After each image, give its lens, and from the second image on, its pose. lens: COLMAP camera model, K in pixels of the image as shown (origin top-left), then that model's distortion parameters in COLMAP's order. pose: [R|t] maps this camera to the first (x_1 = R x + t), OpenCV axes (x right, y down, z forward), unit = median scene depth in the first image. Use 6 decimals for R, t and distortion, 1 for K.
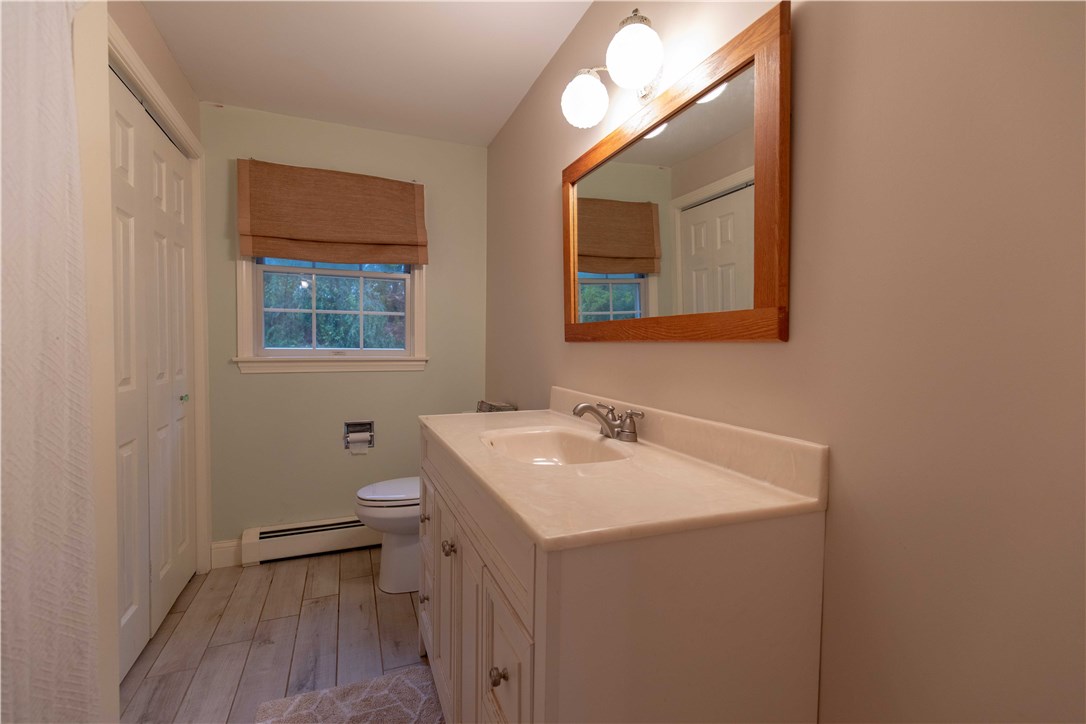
lens RADIAL K [[495.9, 0, 543.0], [0, 495.9, 362.0], [0, 0, 1]] dist [0.000461, -0.000068]
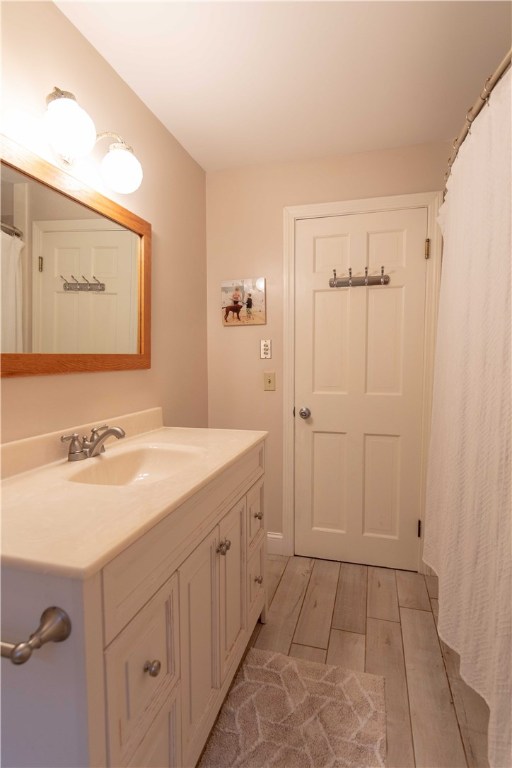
lens RADIAL K [[400.1, 0, 256.0], [0, 400.1, 384.0], [0, 0, 1]] dist [0.000050, 0.000011]
pose [[-0.793724, -0.051123, 0.606125, -0.788841], [0.017218, 0.994174, 0.106400, -0.118615], [-0.608034, 0.094888, -0.788220, 1.606249]]
